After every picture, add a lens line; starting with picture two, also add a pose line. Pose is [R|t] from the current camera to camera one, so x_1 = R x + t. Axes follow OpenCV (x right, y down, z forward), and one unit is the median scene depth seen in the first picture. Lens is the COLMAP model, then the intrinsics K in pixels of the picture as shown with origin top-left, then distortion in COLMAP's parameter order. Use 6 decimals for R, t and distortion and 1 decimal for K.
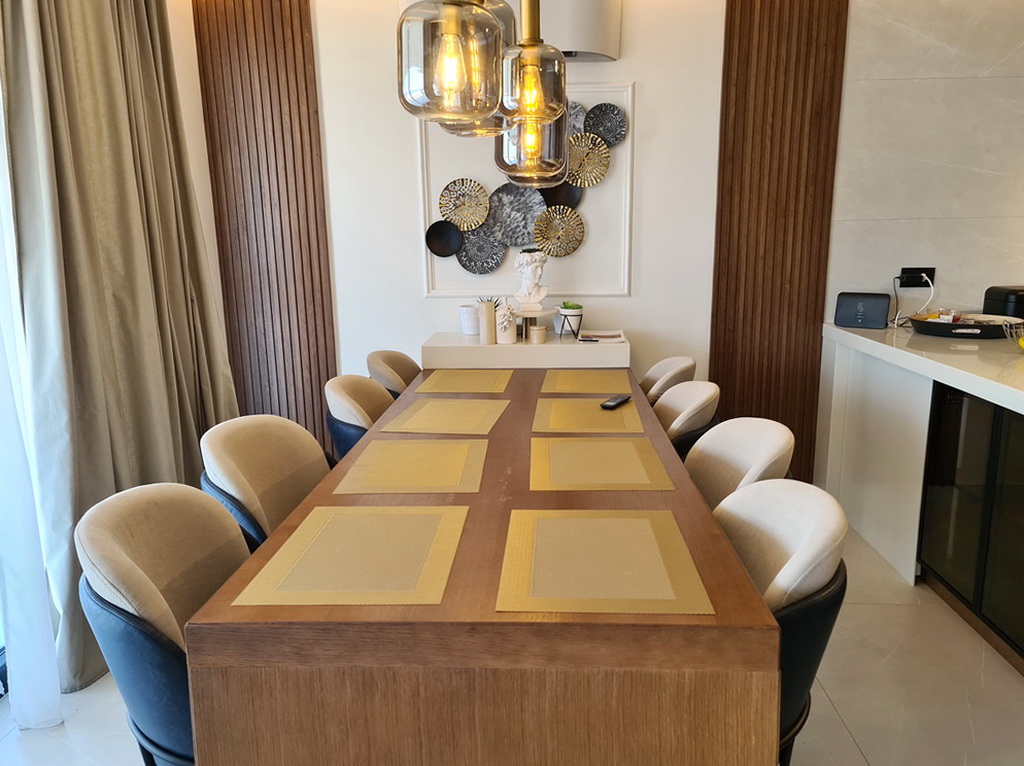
lens RADIAL K [[792.9, 0, 512.0], [0, 792.9, 383.0], [0, 0, 1]] dist [0.103222, 0.000139]
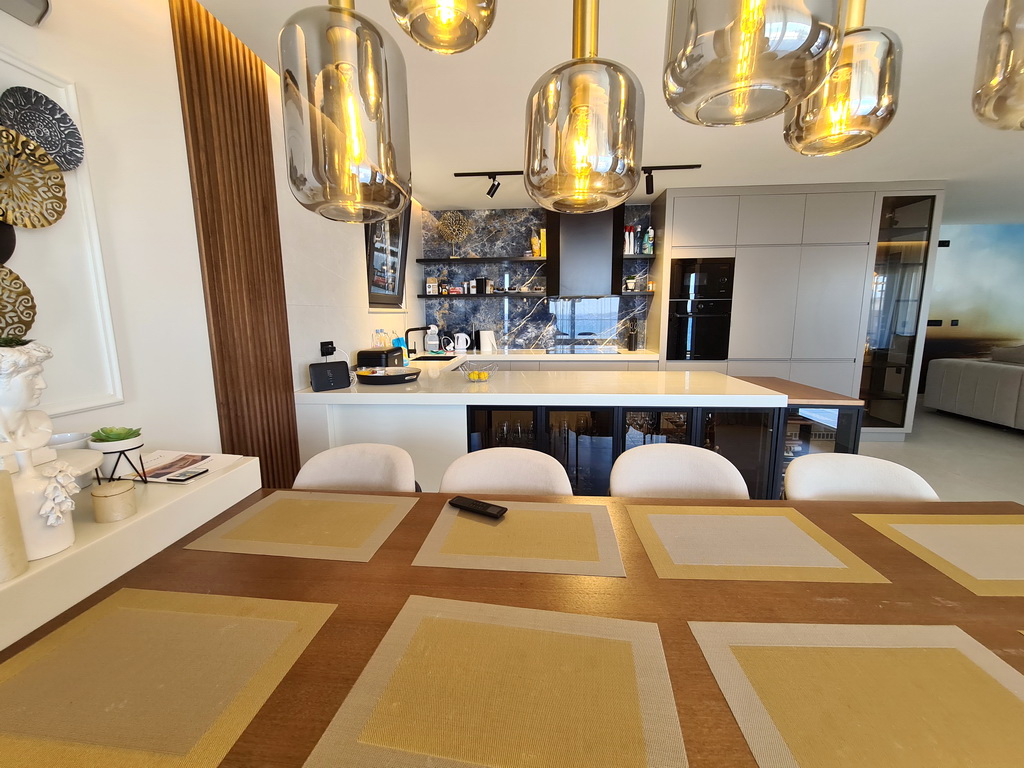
lens RADIAL K [[419.1, 0, 508.3], [0, 419.1, 379.8], [0, 0, 1]] dist [-0.001028, -0.000655]
pose [[0.029224, -0.145852, 0.988875, -0.204899], [0.216518, 0.966733, 0.136187, -0.111387], [-0.975841, 0.210129, 0.059831, 0.687174]]
